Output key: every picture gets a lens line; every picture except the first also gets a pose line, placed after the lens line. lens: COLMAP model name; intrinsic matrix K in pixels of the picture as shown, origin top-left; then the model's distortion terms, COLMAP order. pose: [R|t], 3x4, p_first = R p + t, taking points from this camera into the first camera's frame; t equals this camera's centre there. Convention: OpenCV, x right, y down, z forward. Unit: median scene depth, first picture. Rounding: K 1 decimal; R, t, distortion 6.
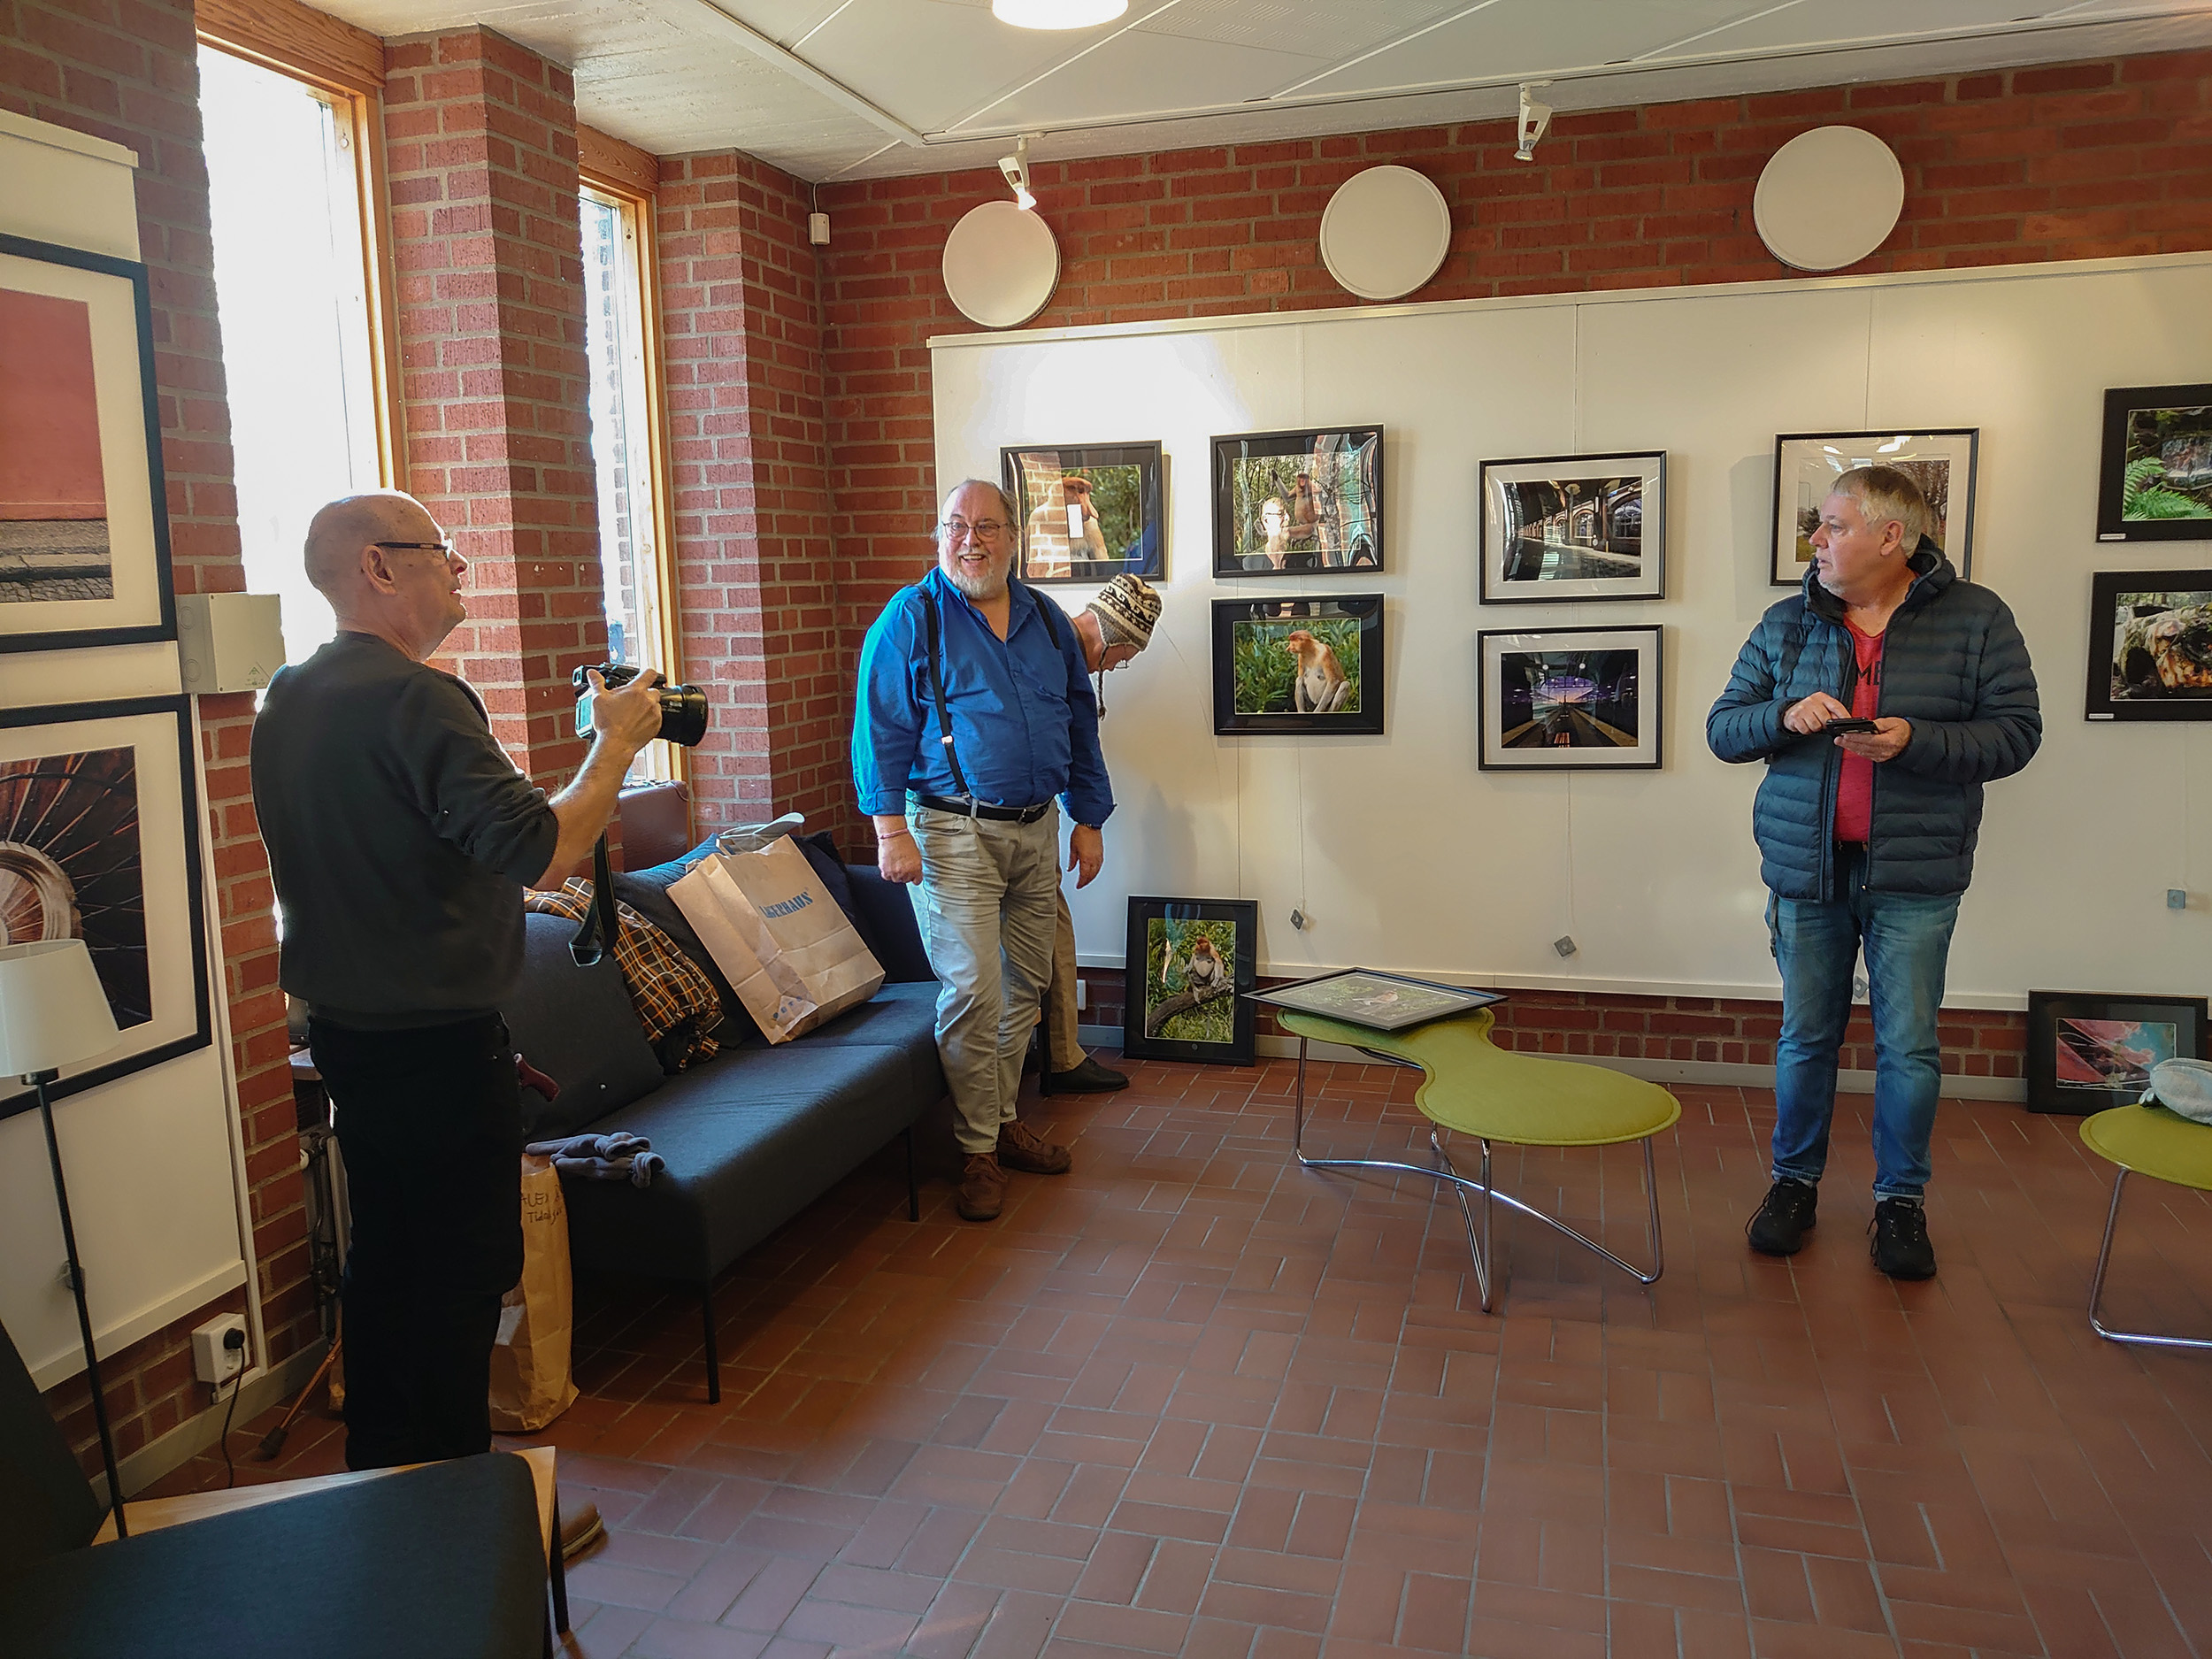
lens RADIAL K [[1731.6, 0, 1052.3], [0, 1731.6, 832.2], [0, 0, 1]] dist [-0.024917, 0.014136]
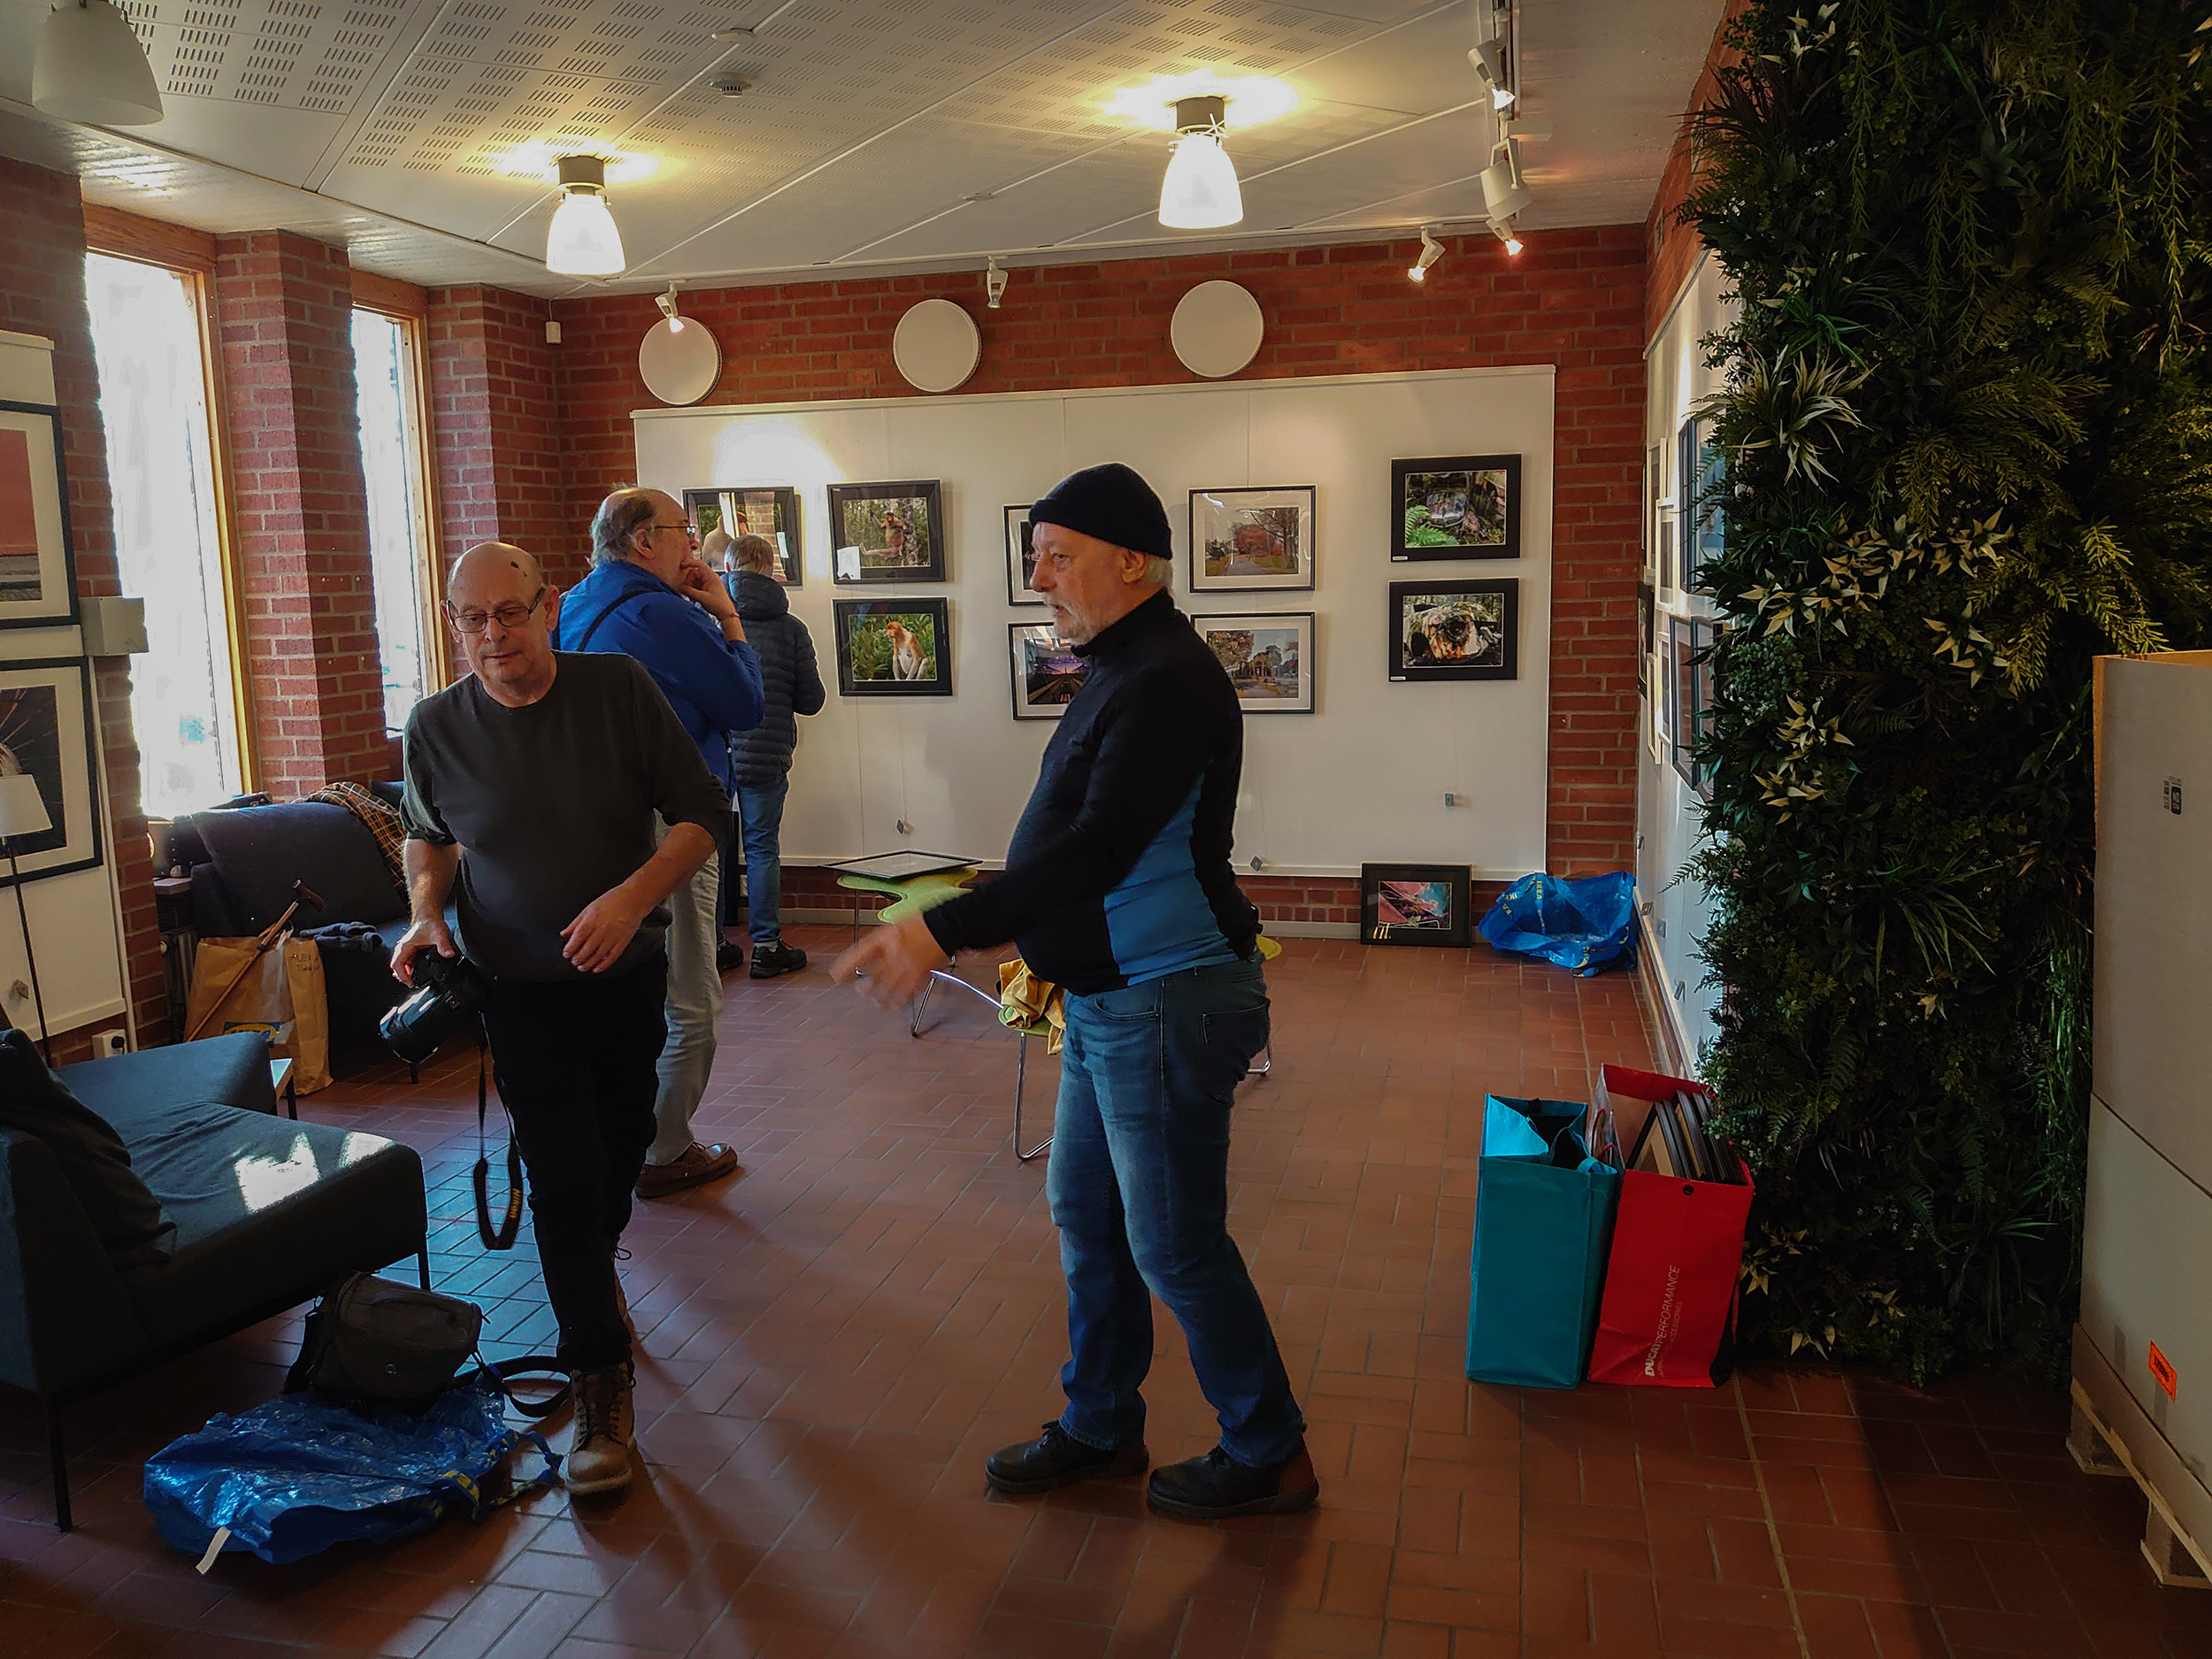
lens RADIAL K [[1767.2, 0, 1098.3], [0, 1767.2, 841.5], [0, 0, 1]] dist [-0.027419, 0.015721]
pose [[0.998480, -0.006878, 0.054678, 0.239266], [0.006725, 0.999973, 0.002987, 0.062641], [-0.054697, -0.002614, 0.998500, -0.470137]]
